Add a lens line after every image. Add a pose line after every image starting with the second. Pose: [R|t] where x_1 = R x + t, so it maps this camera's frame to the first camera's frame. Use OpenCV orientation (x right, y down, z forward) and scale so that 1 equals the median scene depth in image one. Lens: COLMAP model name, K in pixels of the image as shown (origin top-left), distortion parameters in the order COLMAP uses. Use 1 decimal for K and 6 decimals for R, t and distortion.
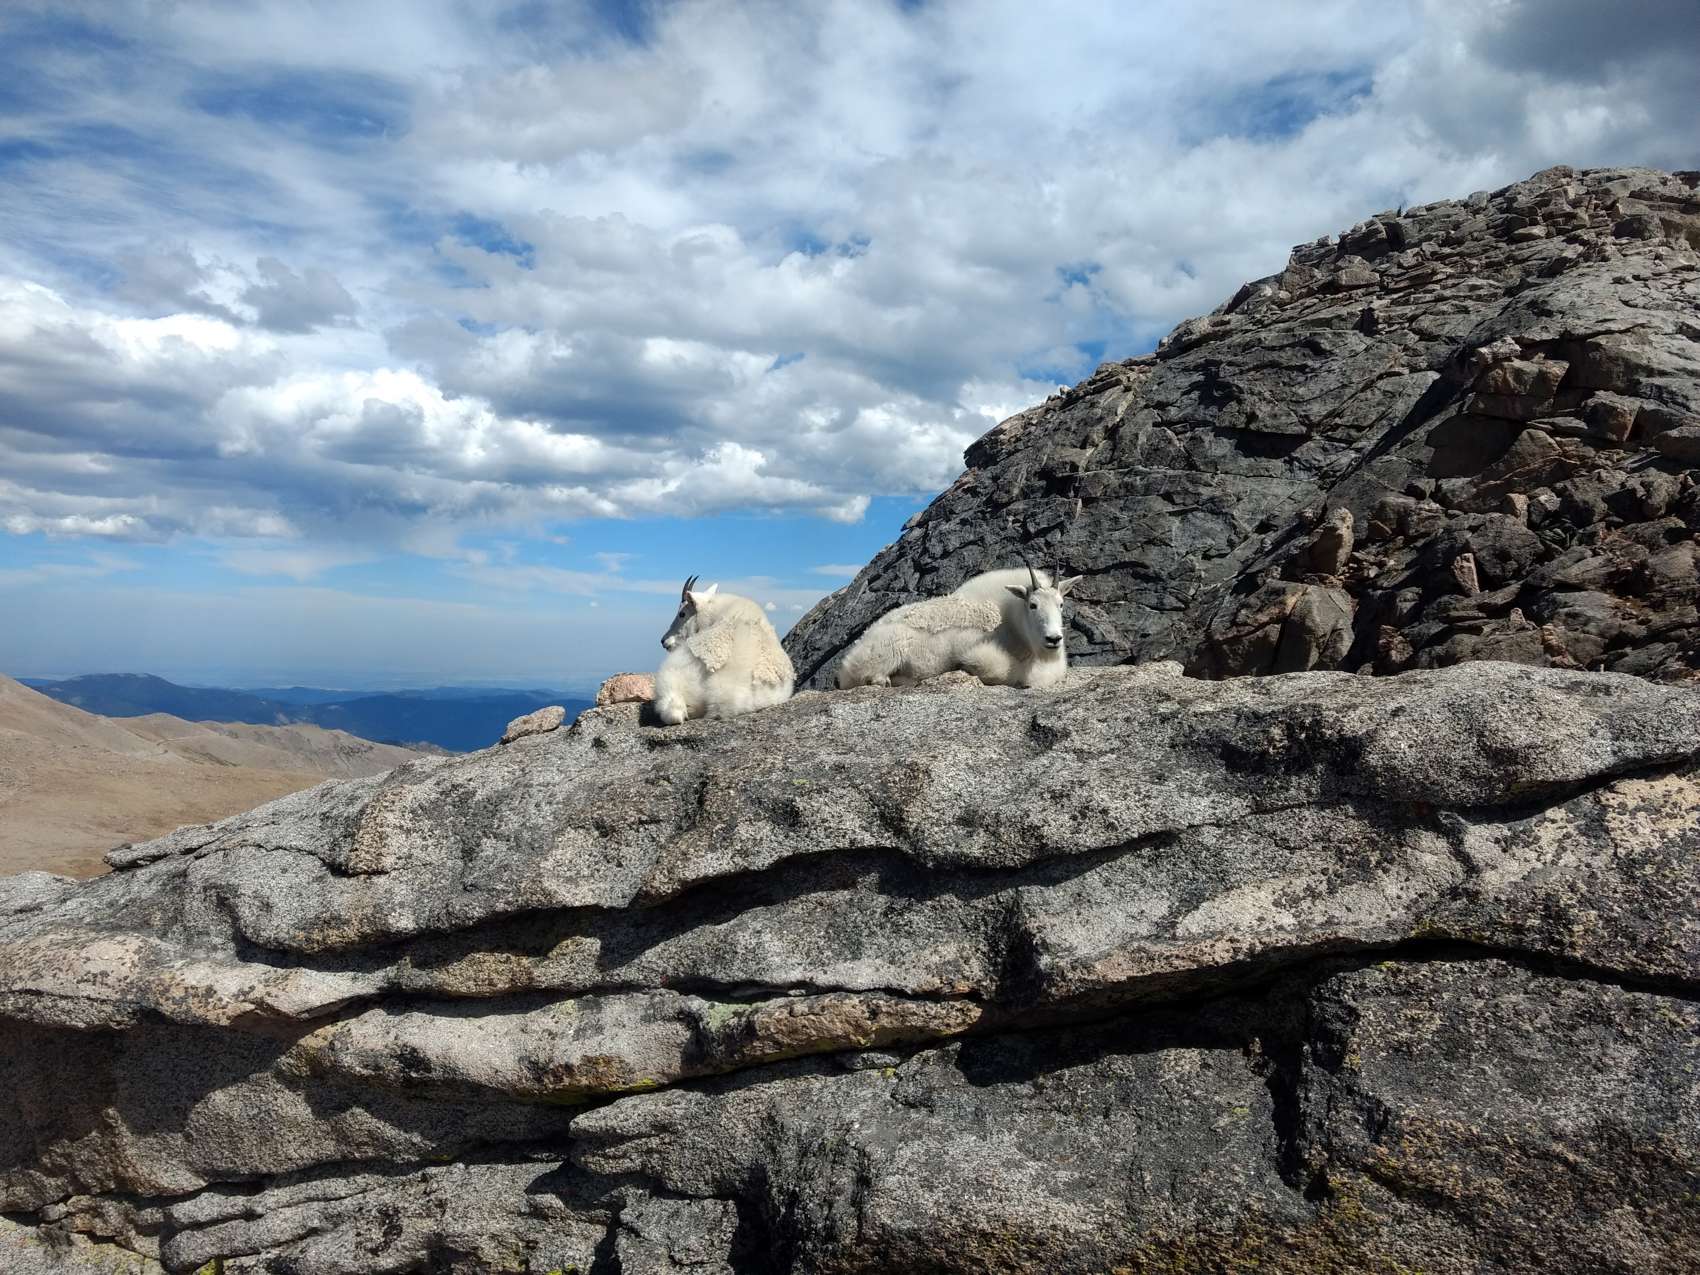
lens RADIAL K [[1329.3, 0, 851.2], [0, 1329.3, 640.4], [0, 0, 1]] dist [0.008211, 0.035048]
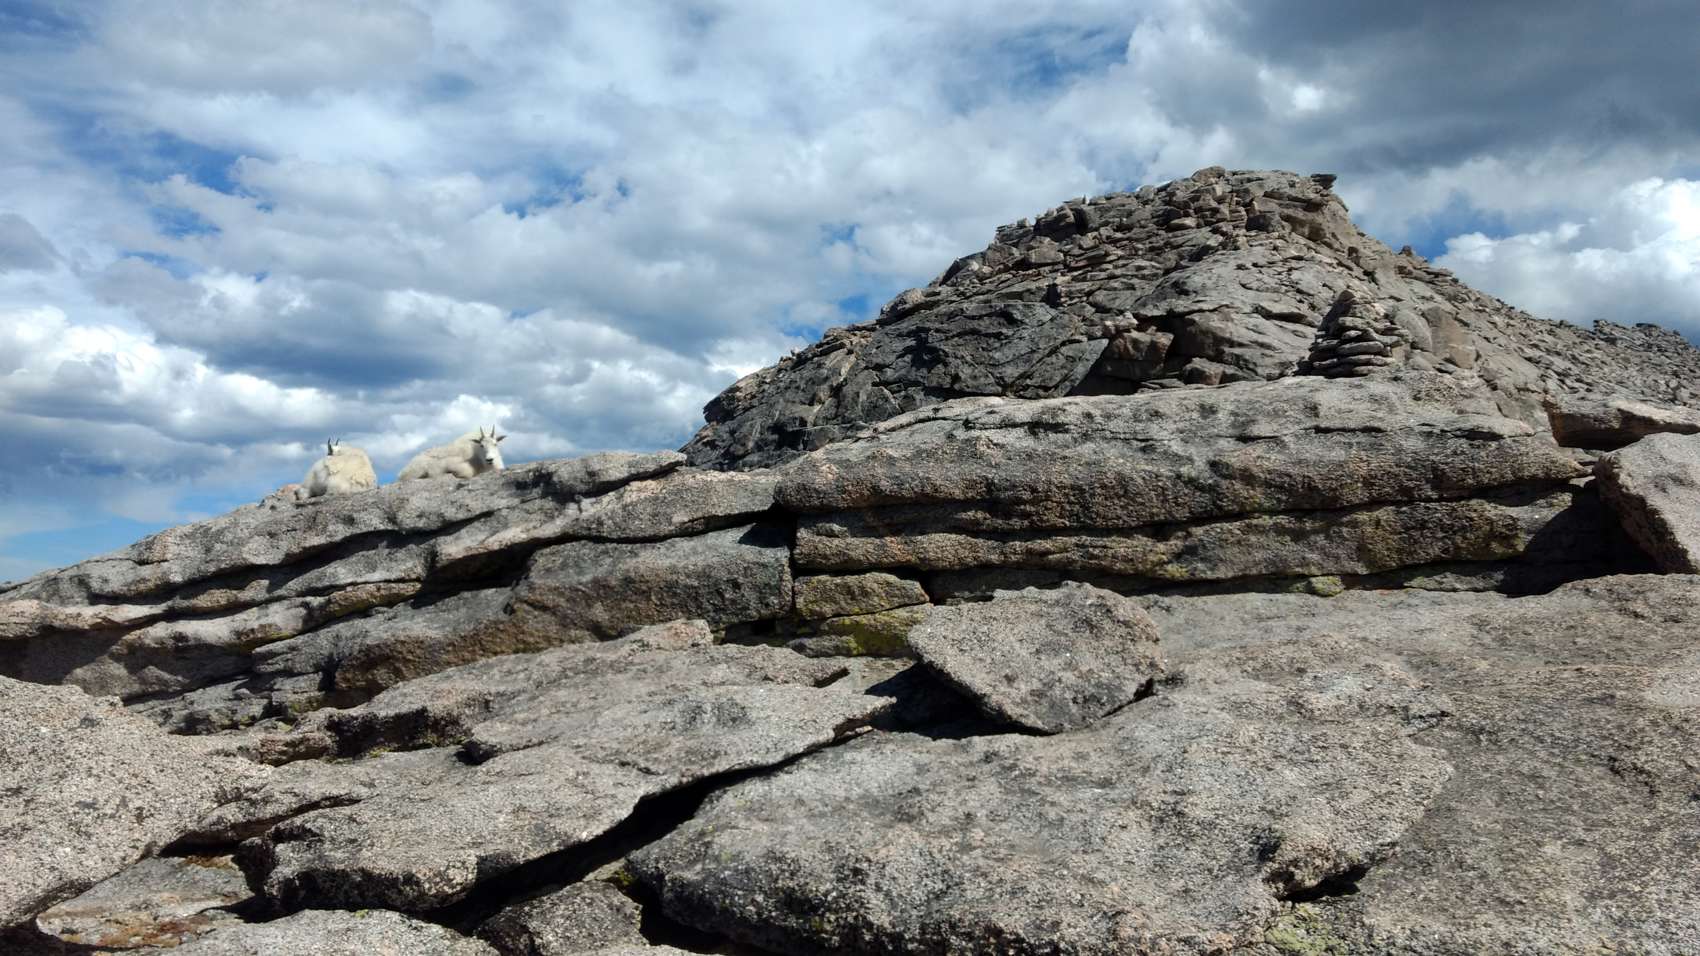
lens RADIAL K [[1354.2, 0, 862.7], [0, 1354.2, 470.0], [0, 0, 1]] dist [0.045576, -0.020180]
pose [[0.984355, -0.005455, 0.176110, 0.024571], [0.022746, 0.995091, -0.096315, 0.016833], [-0.174720, 0.098814, 0.979647, -0.091272]]
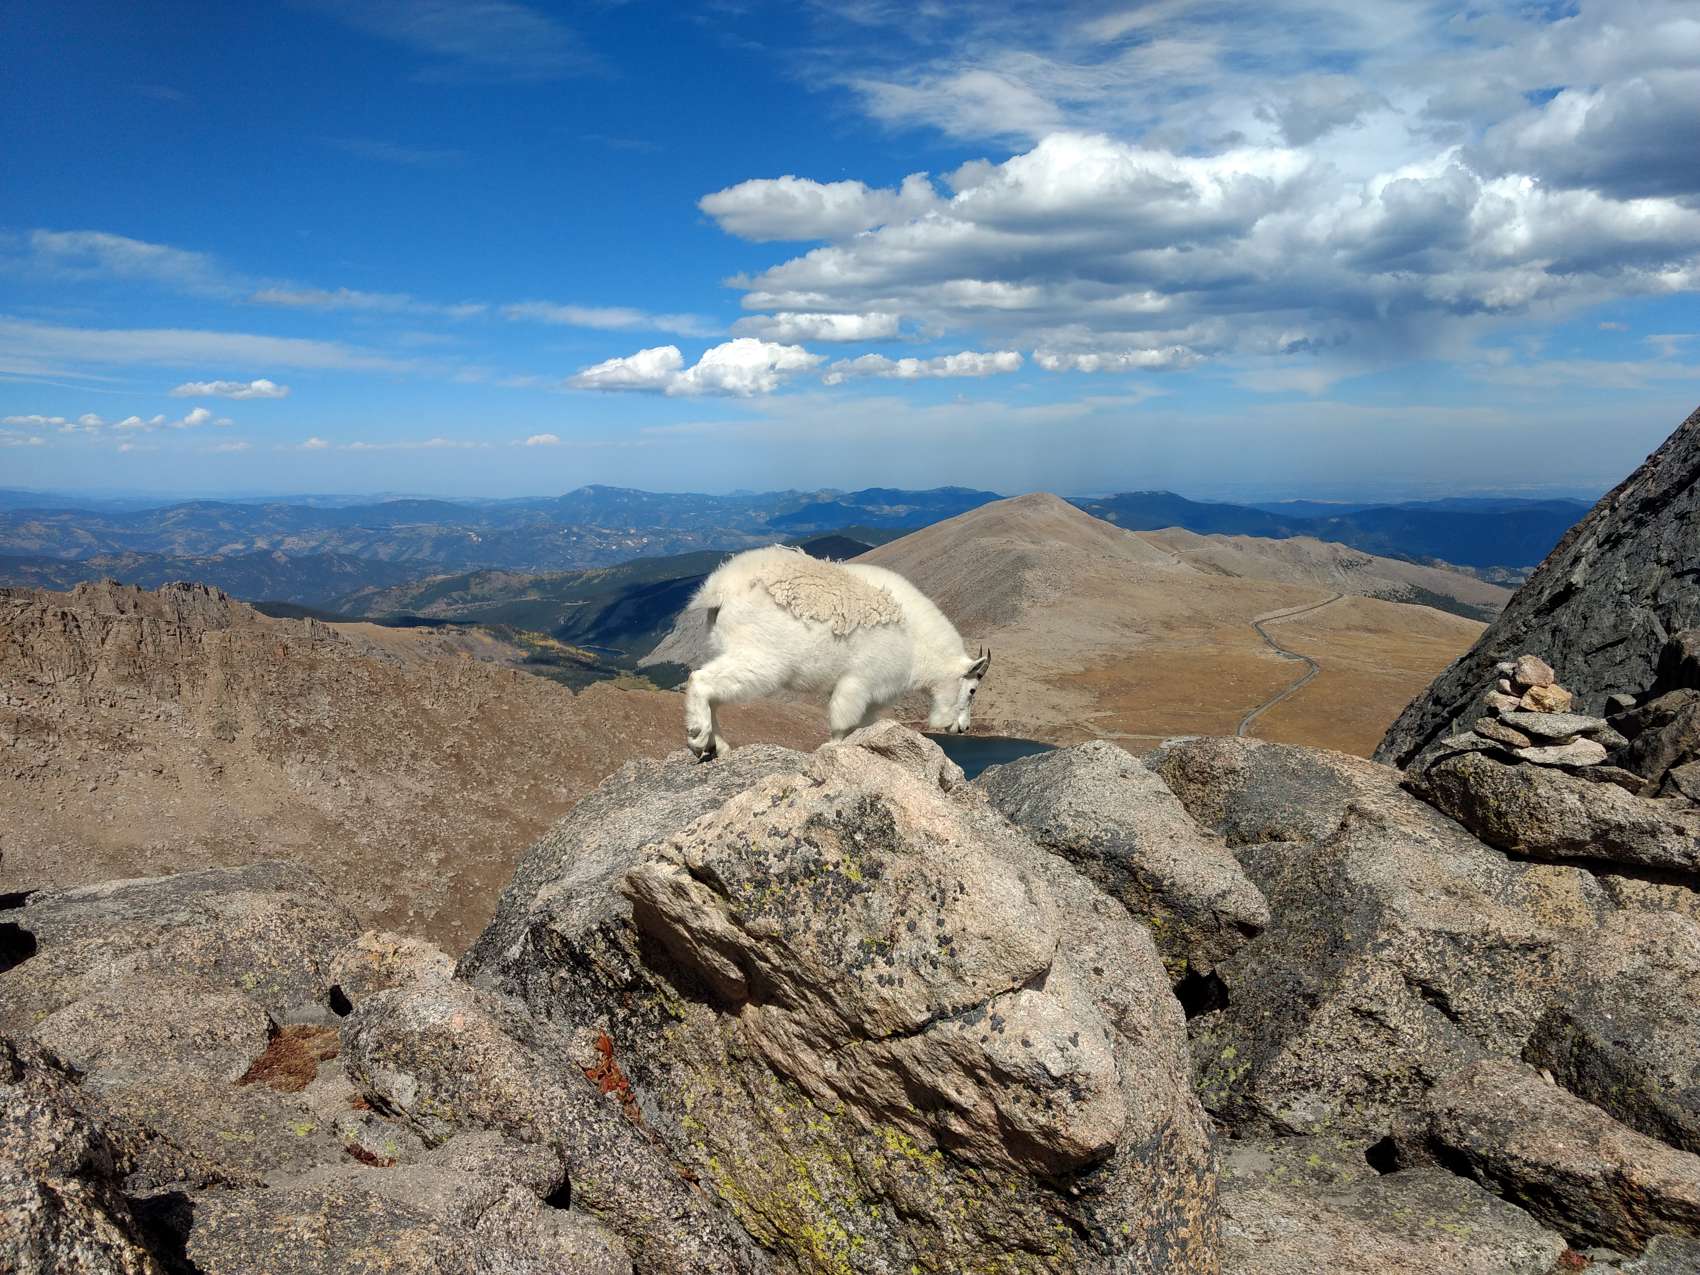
lens RADIAL K [[1324.6, 0, 853.1], [0, 1324.6, 619.5], [0, 0, 1]] dist [0.011213, 0.029195]
pose [[0.744614, 0.041272, -0.666218, 0.164543], [0.042508, 0.993129, 0.109033, 0.000050], [0.666141, -0.109507, 0.737743, 0.108004]]
